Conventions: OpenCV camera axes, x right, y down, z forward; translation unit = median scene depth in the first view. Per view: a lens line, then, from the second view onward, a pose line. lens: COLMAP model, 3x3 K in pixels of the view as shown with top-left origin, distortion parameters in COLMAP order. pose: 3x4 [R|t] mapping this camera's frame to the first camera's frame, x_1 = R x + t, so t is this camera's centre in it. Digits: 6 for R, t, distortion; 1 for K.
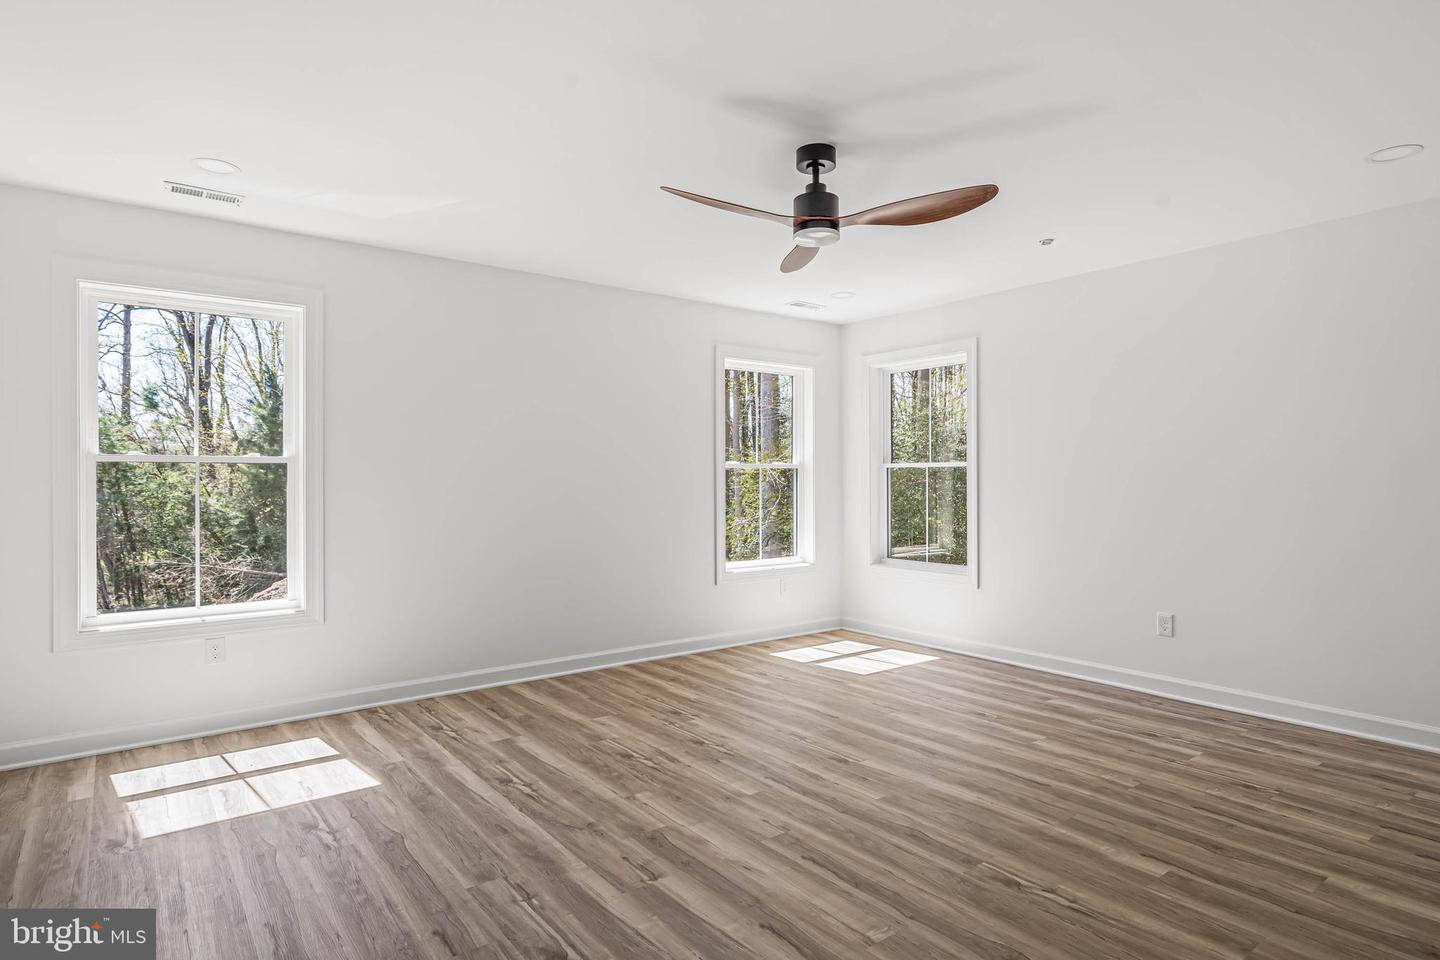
lens RADIAL K [[785.3, 0, 720.0], [0, 785.3, 485.6], [0, 0, 1]] dist [-0.000449, 0.000160]
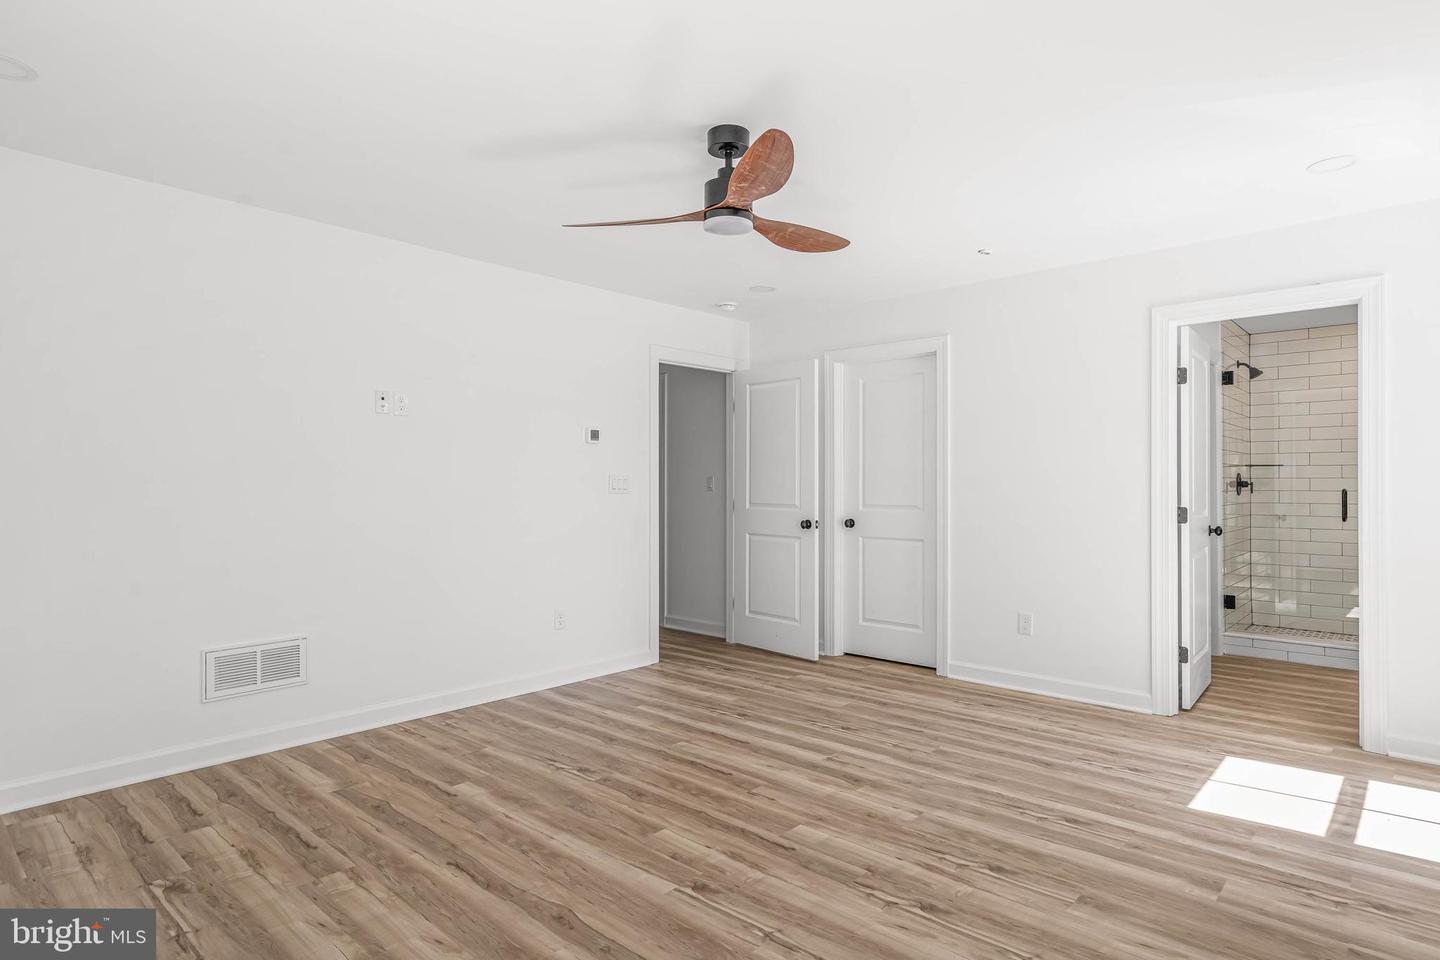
lens RADIAL K [[785.3, 0, 720.4], [0, 785.3, 474.5], [0, 0, 1]] dist [-0.000449, 0.000160]
pose [[-0.984740, -0.001013, -0.174027, 0.300073], [-0.000286, 0.999991, -0.004202, -0.015772], [0.174030, -0.004088, -0.984732, 1.948566]]
